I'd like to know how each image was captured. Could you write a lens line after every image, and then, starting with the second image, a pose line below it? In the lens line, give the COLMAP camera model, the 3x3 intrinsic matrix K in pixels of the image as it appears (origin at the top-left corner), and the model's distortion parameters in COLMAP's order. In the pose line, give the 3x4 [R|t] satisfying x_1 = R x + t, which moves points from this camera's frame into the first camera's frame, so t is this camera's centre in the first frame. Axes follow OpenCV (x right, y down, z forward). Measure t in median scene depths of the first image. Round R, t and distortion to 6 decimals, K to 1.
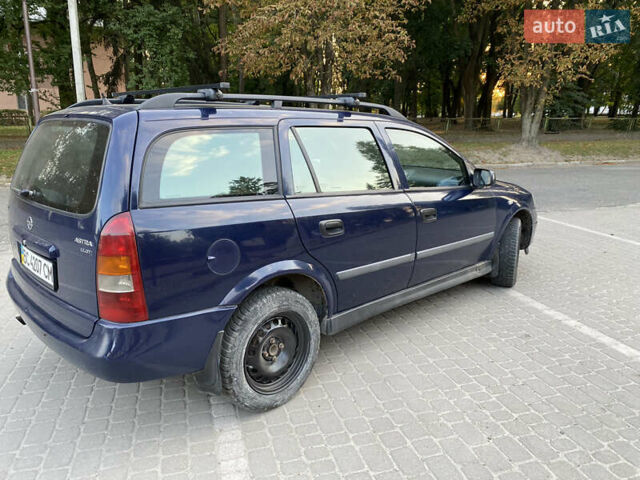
lens RADIAL K [[486.1, 0, 320.0], [0, 486.1, 240.4], [0, 0, 1]] dist [0.010119, 0.014363]
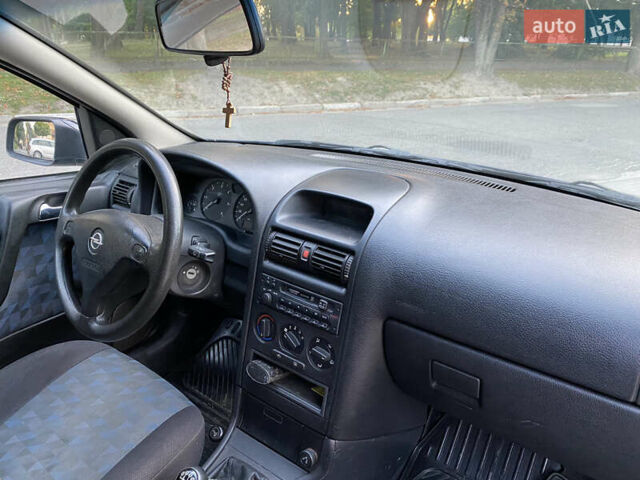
lens RADIAL K [[486.1, 0, 320.2], [0, 486.1, 239.4], [0, 0, 1]] dist [0.010119, 0.014363]
pose [[0.989557, -0.032677, 0.140391, 0.029928], [0.012841, 0.990077, 0.139937, -0.038092], [-0.143571, -0.136673, 0.980157, 0.191661]]
